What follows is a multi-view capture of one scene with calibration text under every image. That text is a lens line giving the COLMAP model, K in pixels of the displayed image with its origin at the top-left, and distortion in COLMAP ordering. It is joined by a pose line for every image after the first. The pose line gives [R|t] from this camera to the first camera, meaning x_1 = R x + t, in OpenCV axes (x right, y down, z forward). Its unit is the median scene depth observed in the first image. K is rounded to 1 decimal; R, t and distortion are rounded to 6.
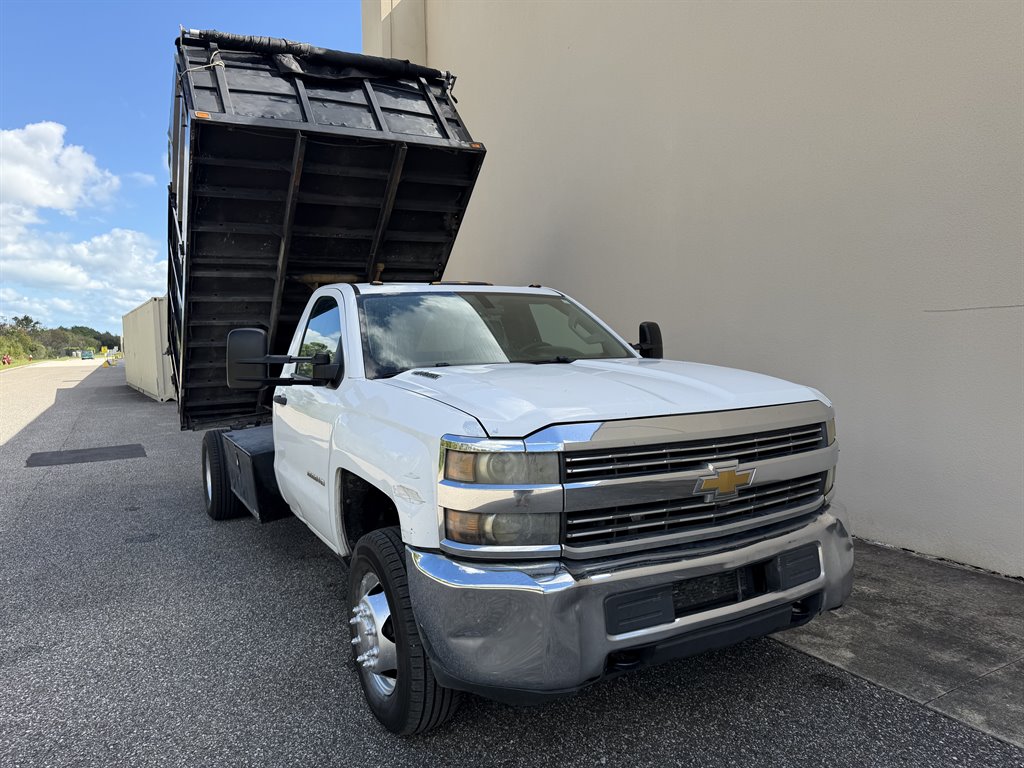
lens RADIAL K [[735.9, 0, 520.1], [0, 735.9, 361.1], [0, 0, 1]] dist [0.030461, -0.039577]
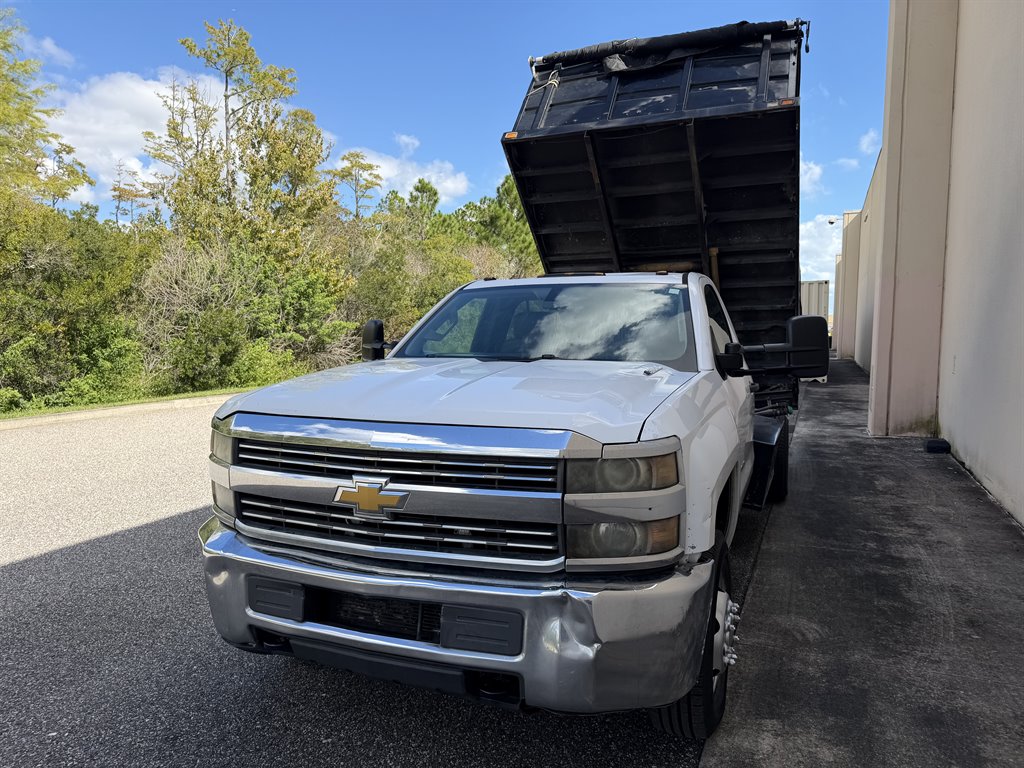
lens RADIAL K [[735.9, 0, 511.6], [0, 735.9, 370.1], [0, 0, 1]] dist [0.030461, -0.039577]
pose [[0.619926, 0.068218, -0.781689, 0.941626], [-0.040483, 0.997667, 0.054961, -0.045415], [0.783615, -0.002427, 0.621242, 0.496369]]
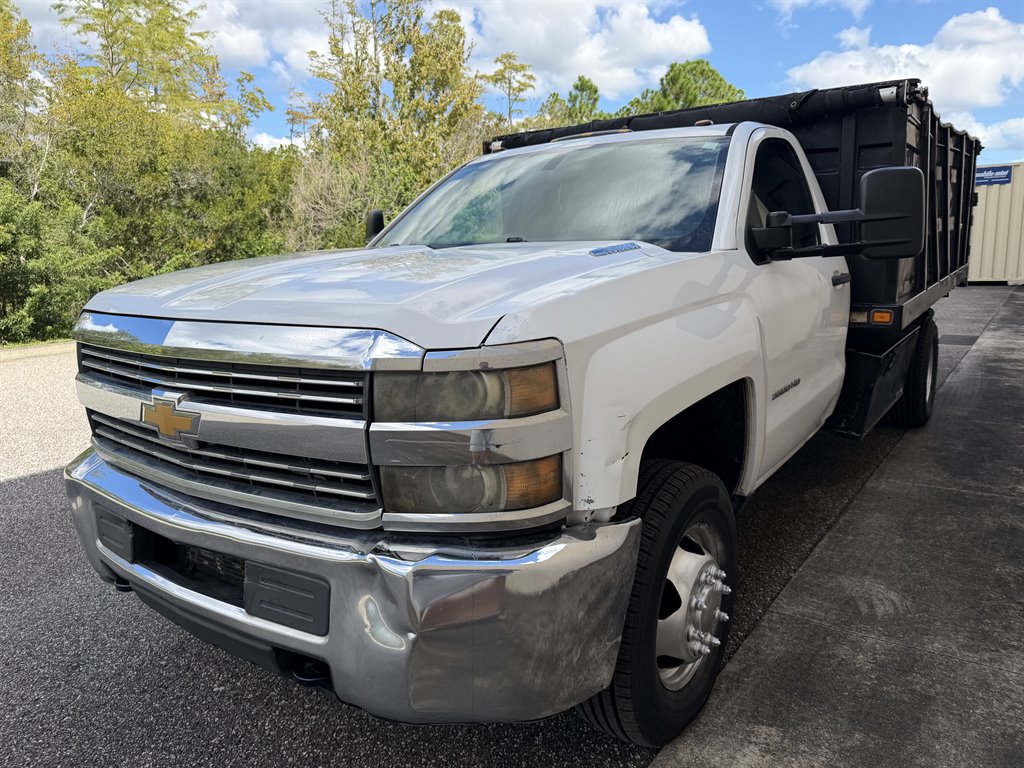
lens RADIAL K [[735.9, 0, 505.5], [0, 735.9, 382.4], [0, 0, 1]] dist [0.030461, -0.039577]
pose [[0.416772, 0.179349, -0.891143, 0.893097], [-0.007942, 0.981024, 0.193724, -0.008930], [0.908976, -0.073661, 0.410288, 0.870707]]
